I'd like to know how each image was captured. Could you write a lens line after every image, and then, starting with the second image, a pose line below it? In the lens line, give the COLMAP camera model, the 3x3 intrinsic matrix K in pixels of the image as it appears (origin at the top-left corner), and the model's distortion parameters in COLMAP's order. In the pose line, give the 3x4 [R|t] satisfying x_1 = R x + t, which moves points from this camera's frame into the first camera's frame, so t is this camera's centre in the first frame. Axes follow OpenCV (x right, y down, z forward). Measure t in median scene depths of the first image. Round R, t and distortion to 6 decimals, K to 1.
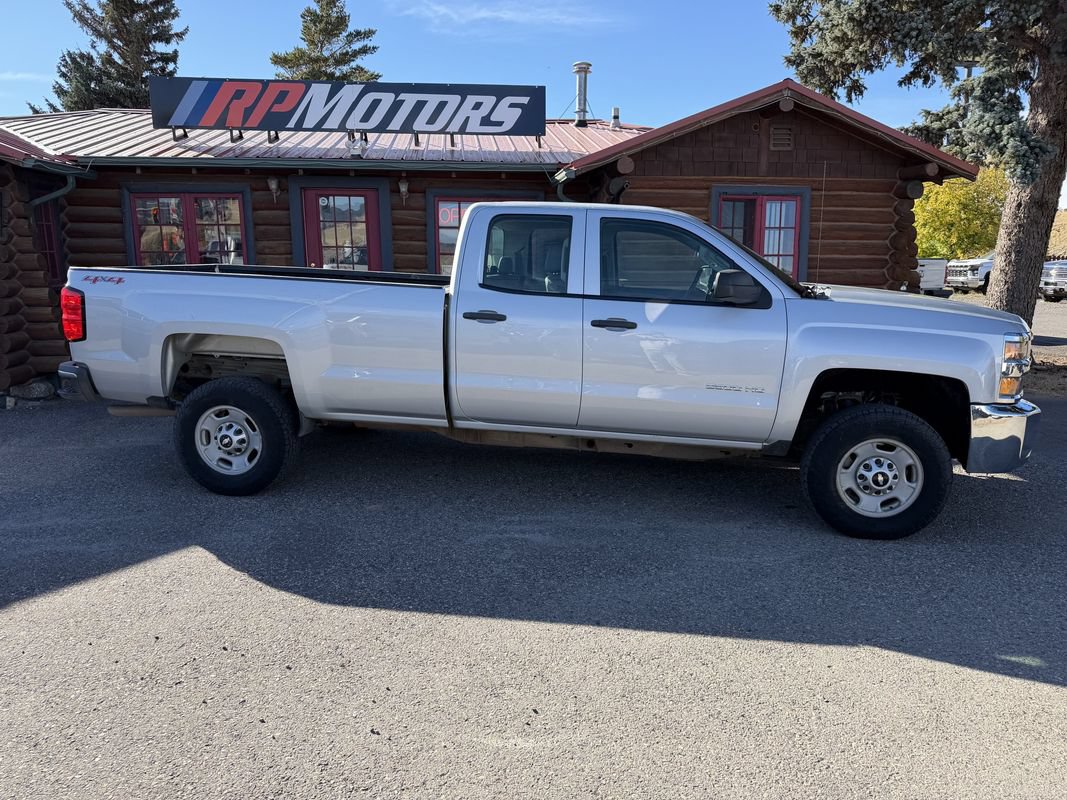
lens RADIAL K [[745.3, 0, 544.4], [0, 745.3, 400.1], [0, 0, 1]] dist [0.069257, -0.070552]
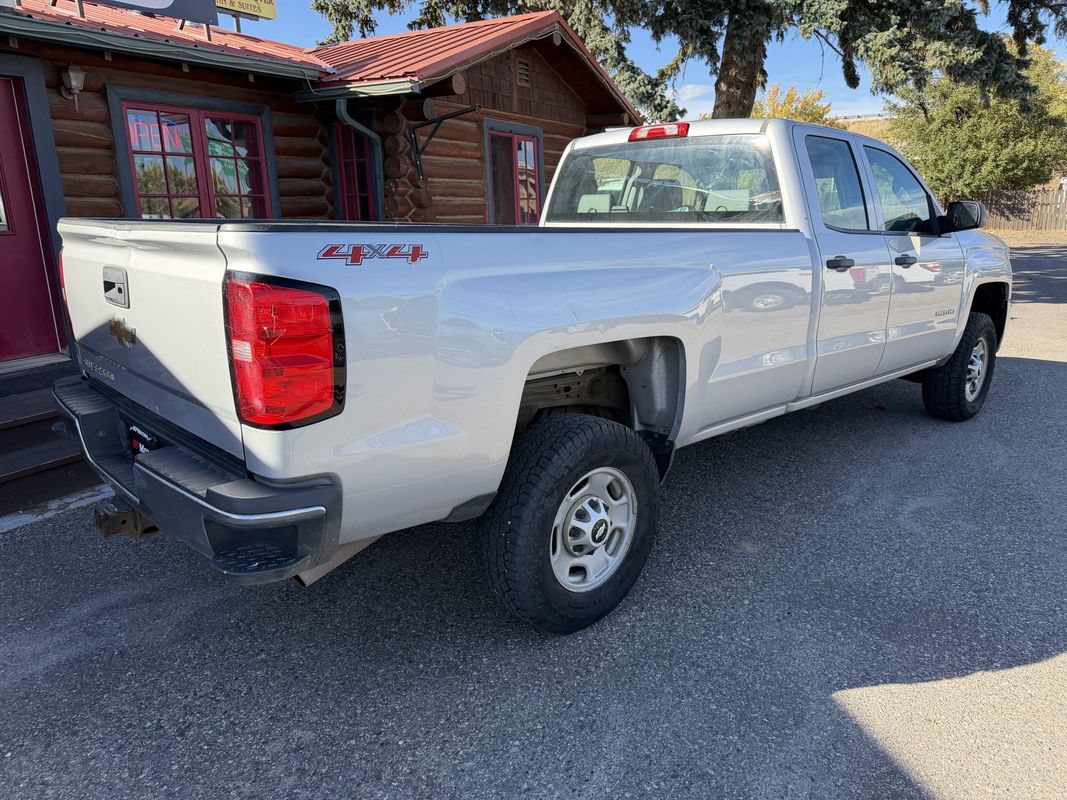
lens RADIAL K [[754.3, 0, 542.7], [0, 754.3, 400.6], [0, 0, 1]] dist [0.055829, -0.065639]
pose [[0.604361, -0.210519, 0.768394, -0.484265], [0.164464, 0.976651, 0.138221, -0.069745], [-0.779551, 0.042838, 0.624873, 0.386487]]
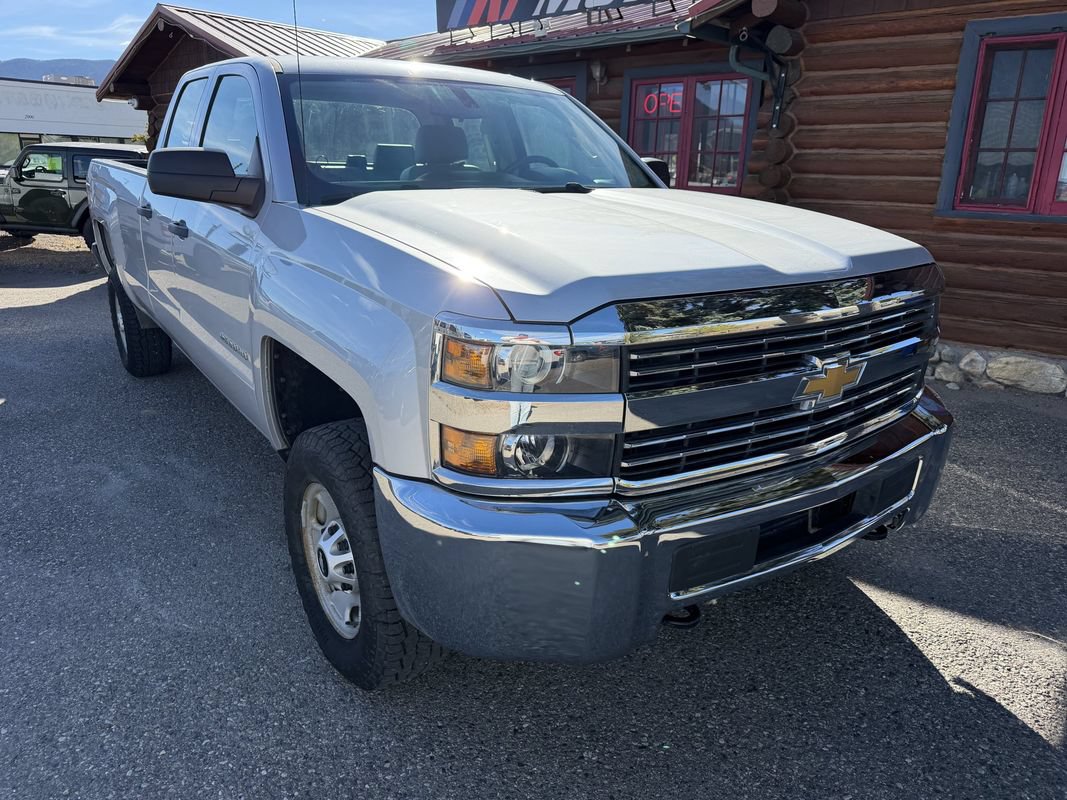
lens RADIAL K [[758.3, 0, 545.2], [0, 758.3, 400.6], [0, 0, 1]] dist [0.061691, -0.067983]
pose [[0.703104, 0.210871, -0.679101, 0.441666], [-0.142318, 0.977425, 0.156158, -0.054206], [0.696700, -0.013147, 0.717242, 0.360330]]
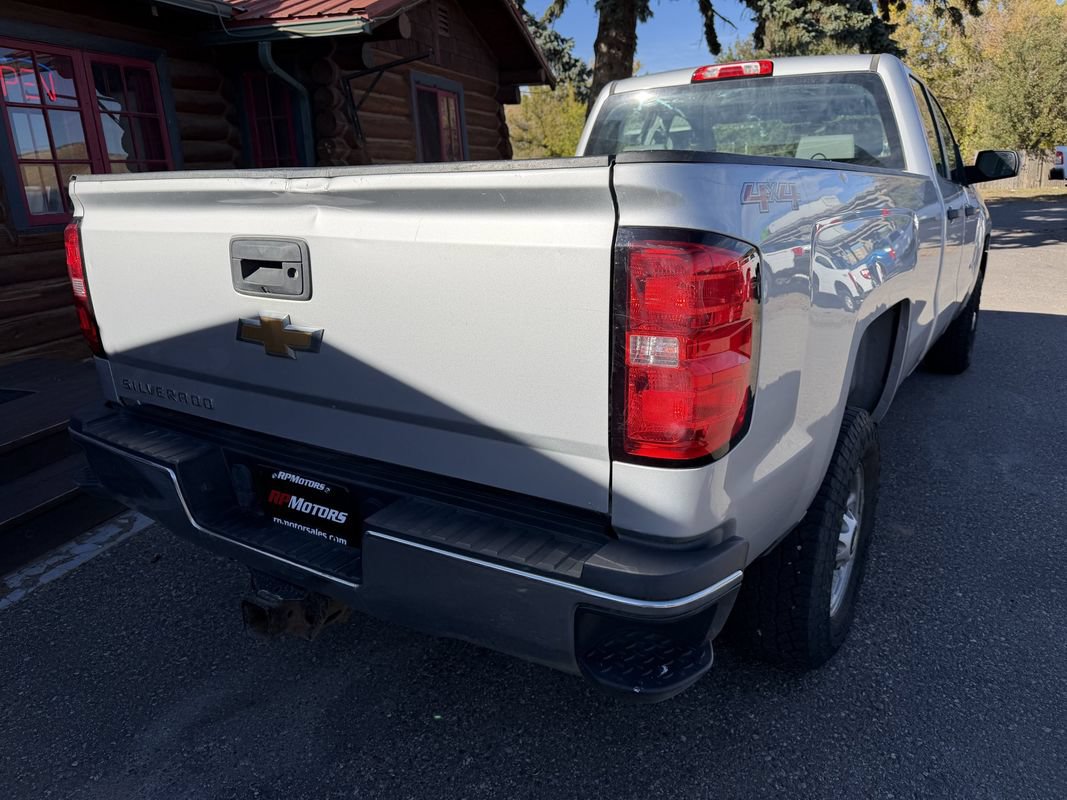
lens RADIAL K [[763.3, 0, 543.6], [0, 763.3, 402.2], [0, 0, 1]] dist [0.003571, -0.000194]
pose [[0.404310, -0.278411, 0.871218, -0.498828], [0.203794, 0.956020, 0.210935, -0.091687], [-0.891628, 0.092265, 0.443267, 0.540237]]
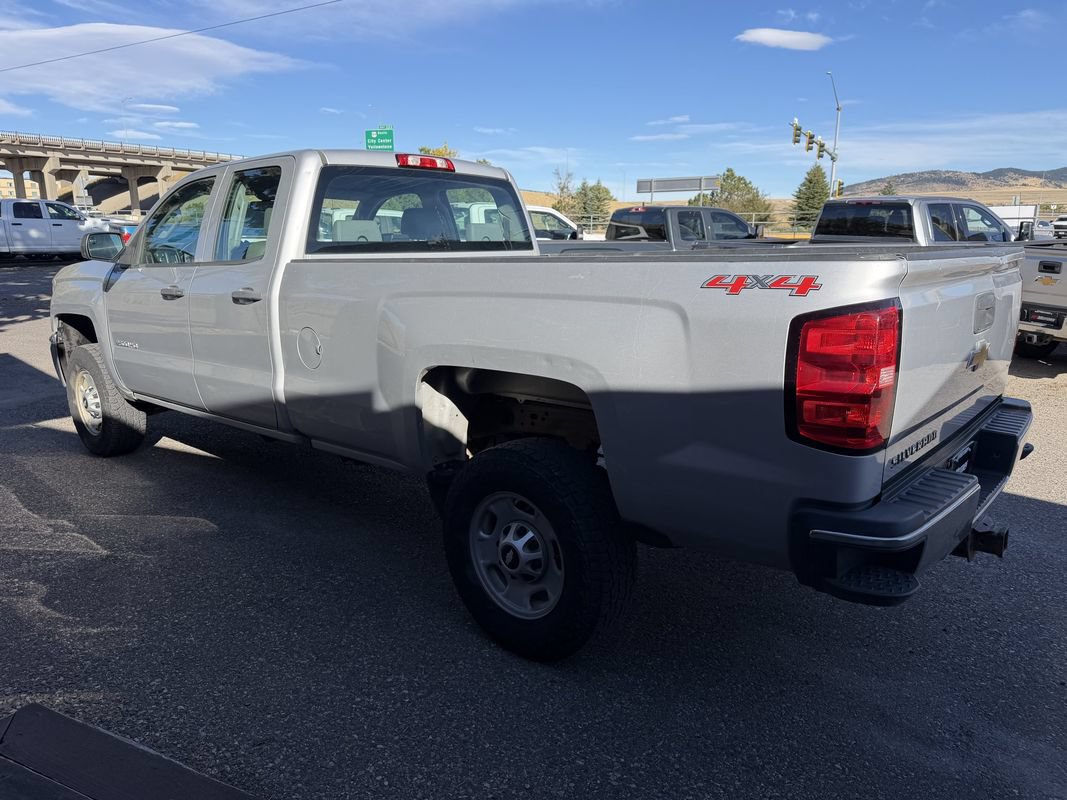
lens RADIAL K [[758.3, 0, 545.2], [0, 758.3, 400.6], [0, 0, 1]] dist [0.061691, -0.067983]
pose [[-0.847567, -0.124645, 0.515843, -0.371356], [0.090364, 0.923934, 0.371727, -0.187773], [-0.522939, 0.361677, -0.771832, 0.994790]]
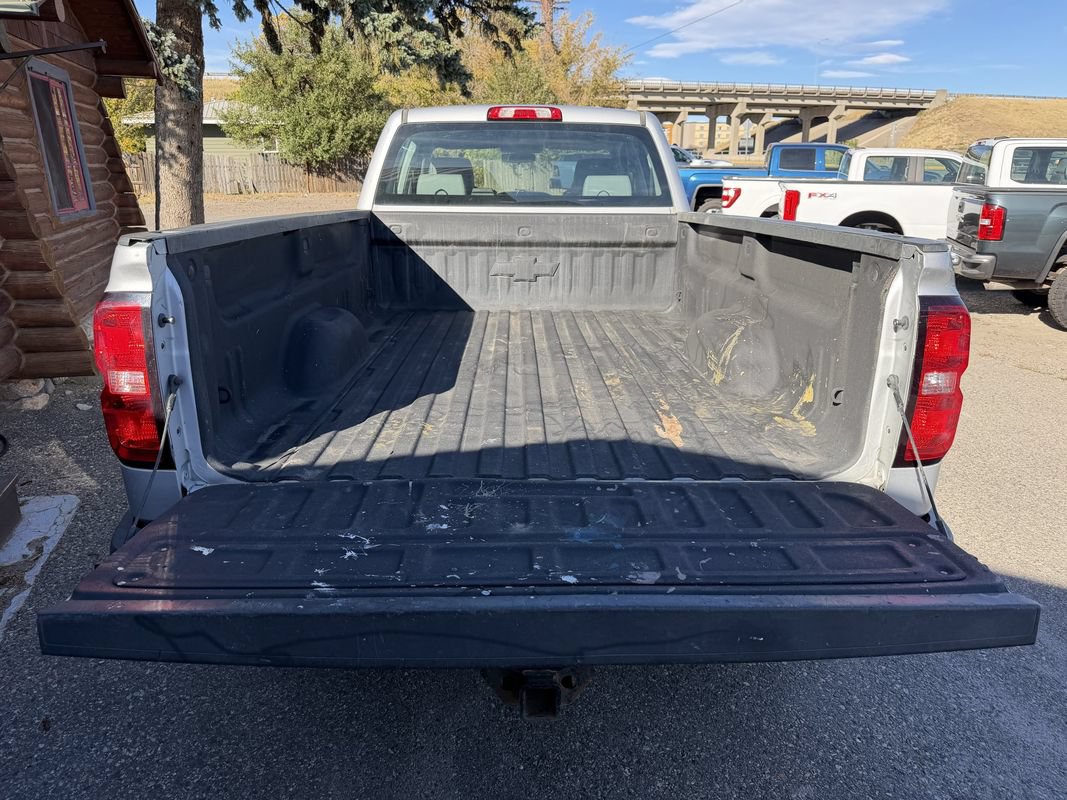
lens RADIAL K [[779.7, 0, 531.0], [0, 779.7, 384.0], [0, 0, 1]] dist [-0.004945, -0.005833]
pose [[-0.174386, -0.275072, 0.945476, -0.538099], [0.175705, 0.936086, 0.304747, -0.144964], [-0.968874, 0.219269, -0.114909, 0.702502]]
